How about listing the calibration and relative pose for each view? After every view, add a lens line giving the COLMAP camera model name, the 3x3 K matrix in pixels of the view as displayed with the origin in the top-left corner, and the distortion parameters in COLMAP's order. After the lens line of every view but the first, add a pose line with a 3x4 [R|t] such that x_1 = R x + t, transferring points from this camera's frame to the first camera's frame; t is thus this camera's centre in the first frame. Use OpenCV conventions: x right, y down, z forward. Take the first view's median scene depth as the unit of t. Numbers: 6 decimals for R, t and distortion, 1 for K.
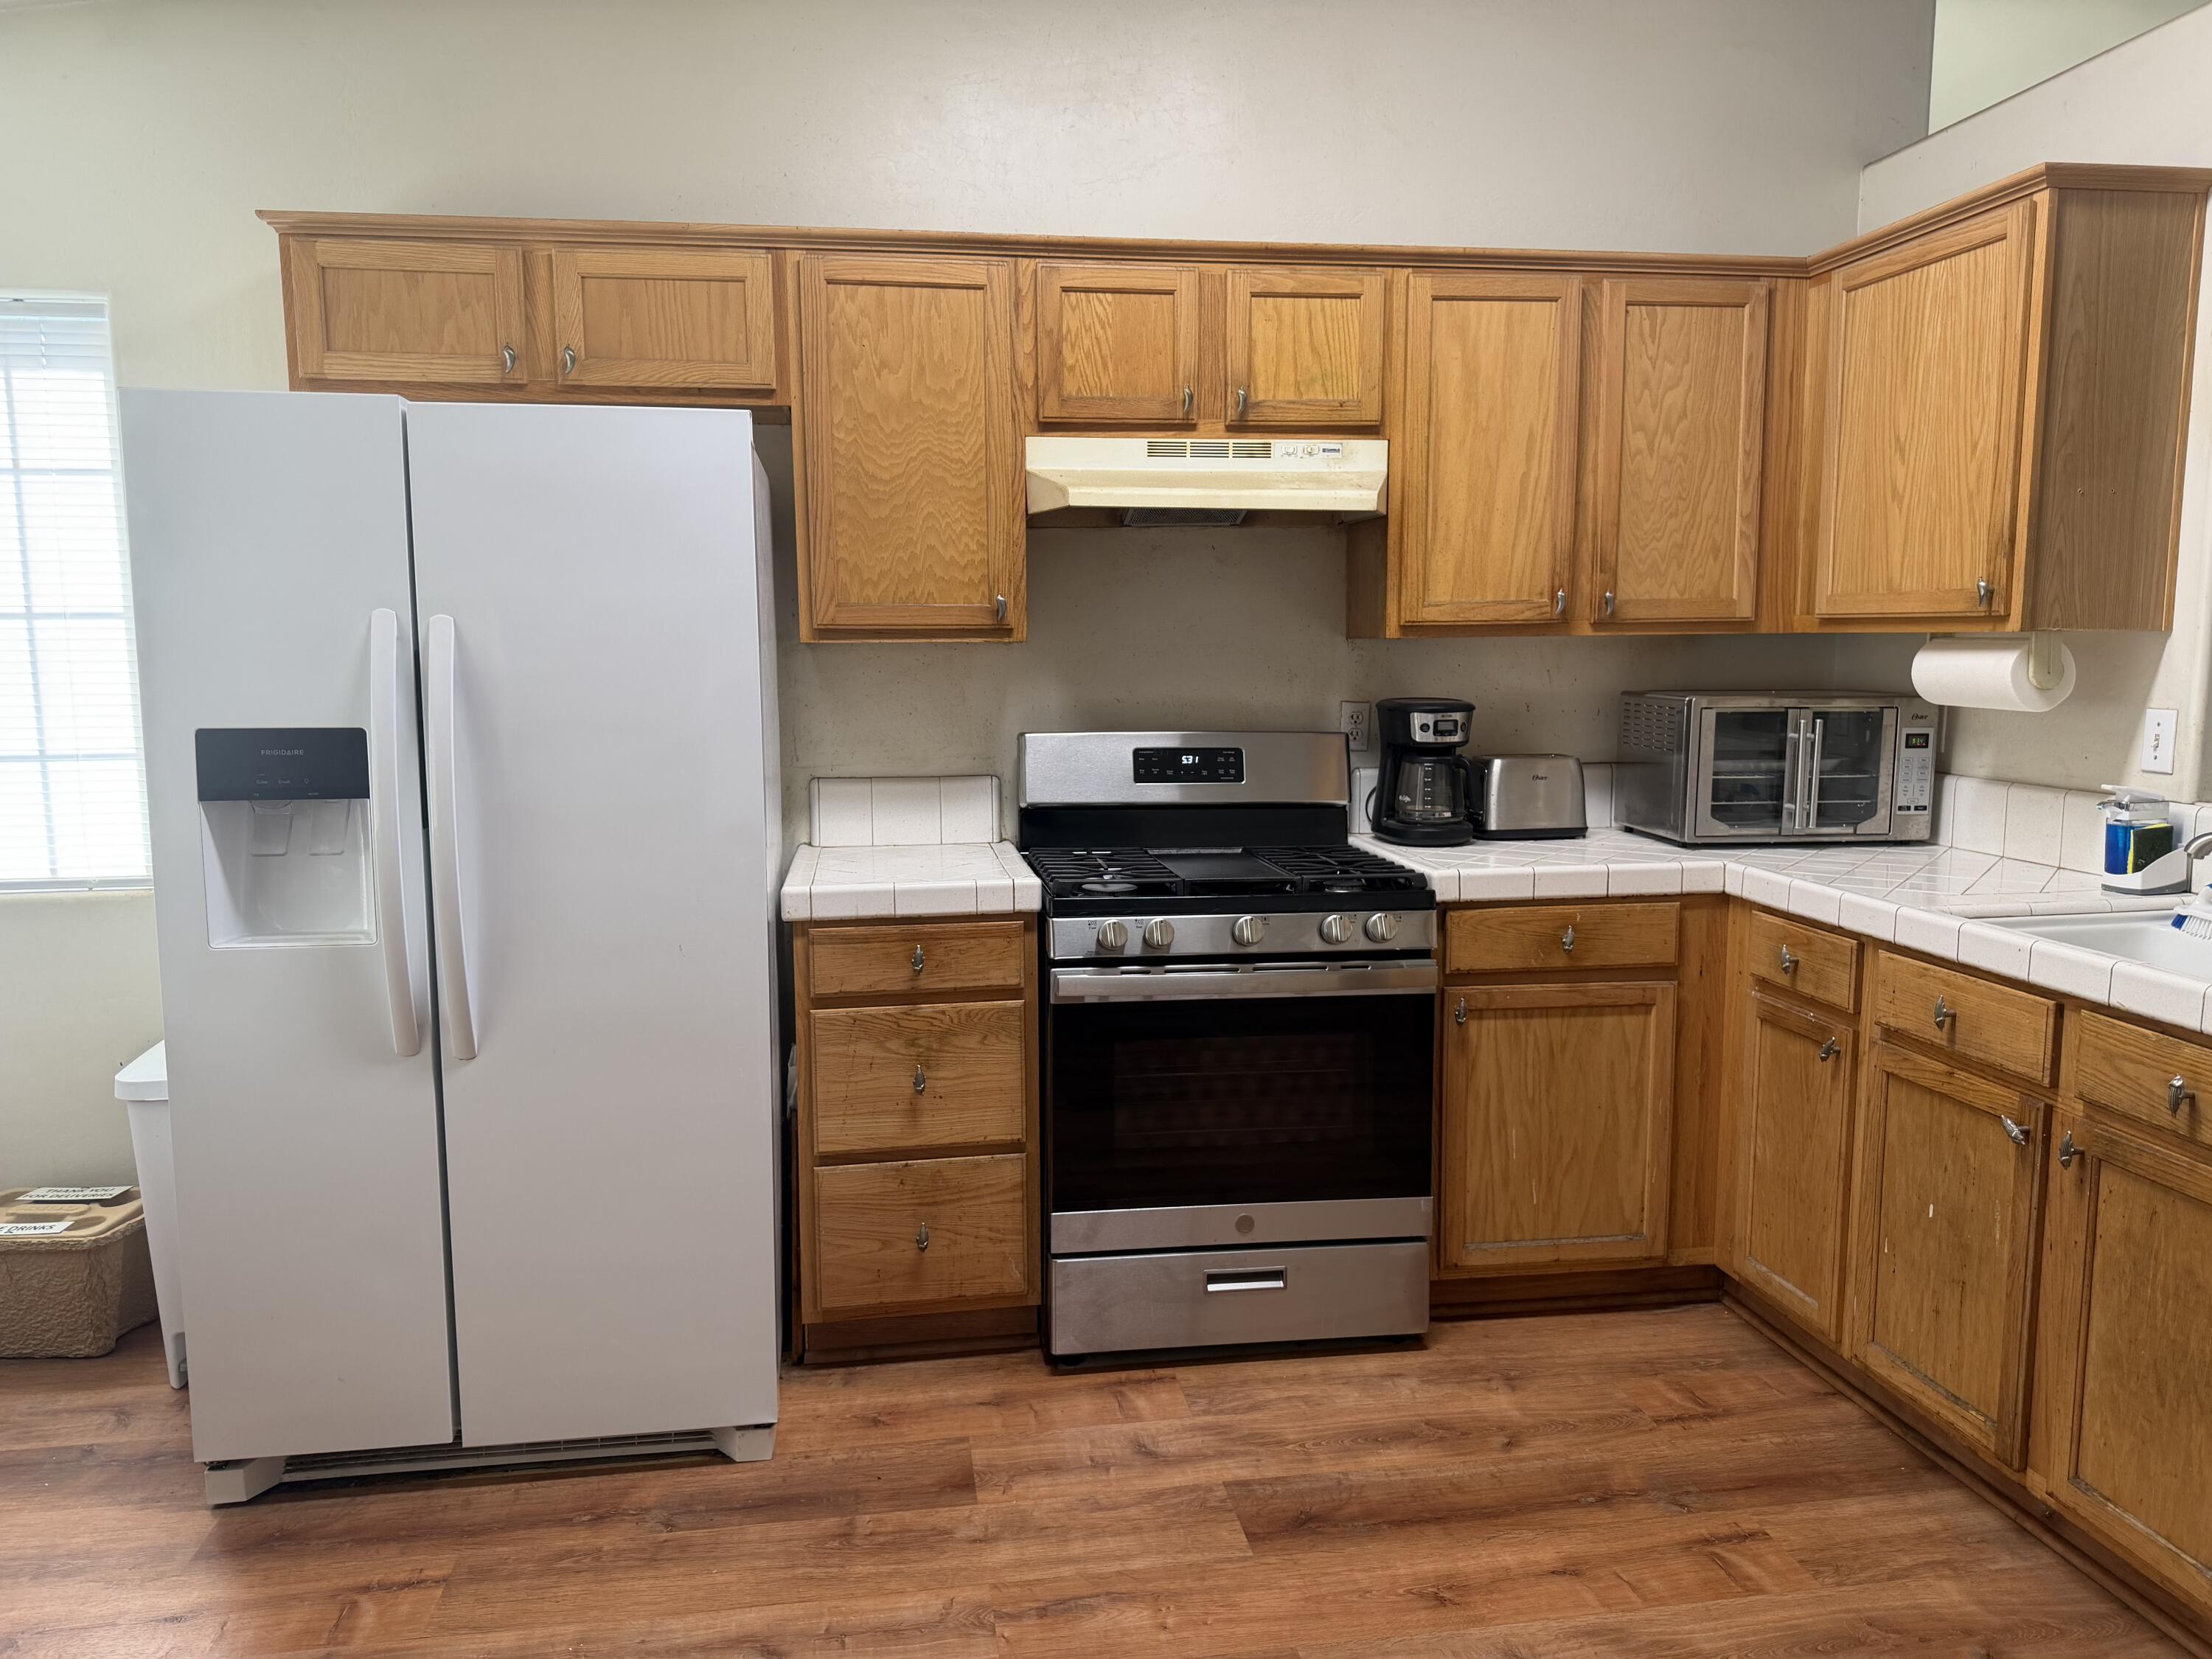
lens RADIAL K [[1582.5, 0, 1093.8], [0, 1582.5, 840.1], [0, 0, 1]] dist [0.041637, -0.046853]
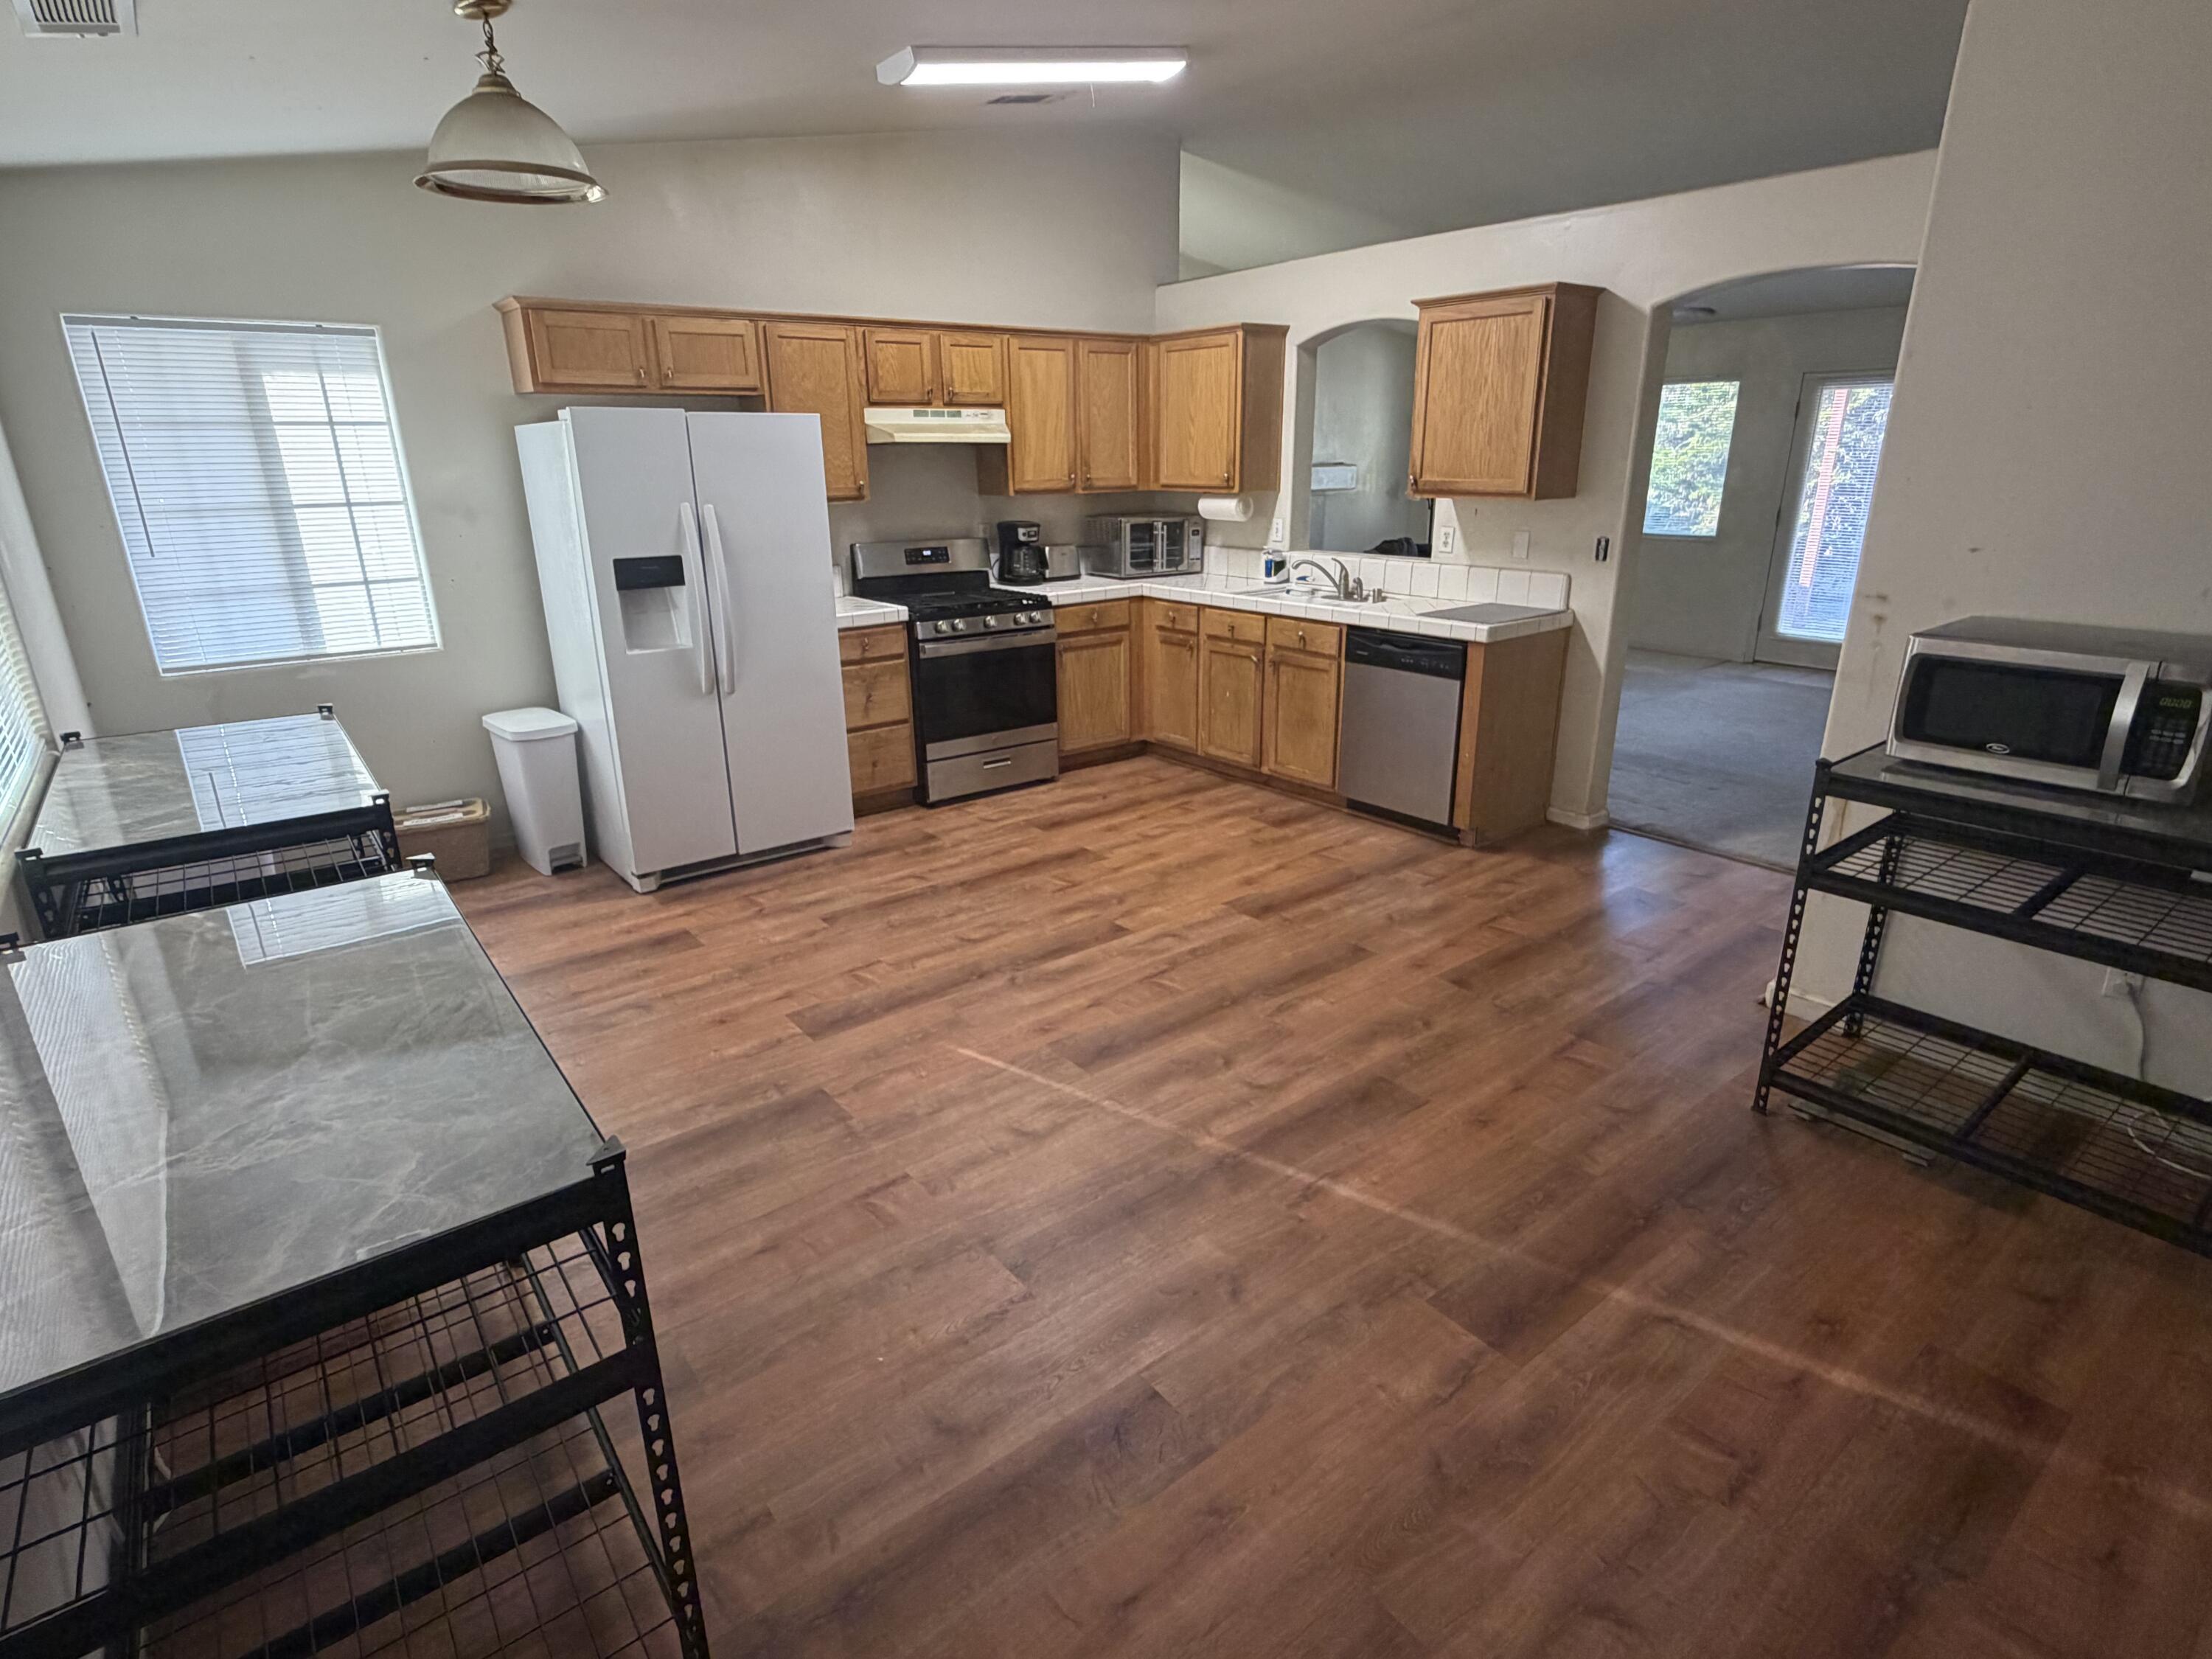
lens RADIAL K [[1114.2, 0, 1105.6], [0, 1114.2, 828.6], [0, 0, 1]] dist [-0.001370, 0.000370]
pose [[0.873055, -0.162230, 0.459843, -0.575121], [0.071227, 0.975347, 0.208866, 0.020313], [-0.482391, -0.149599, 0.863087, -0.622538]]
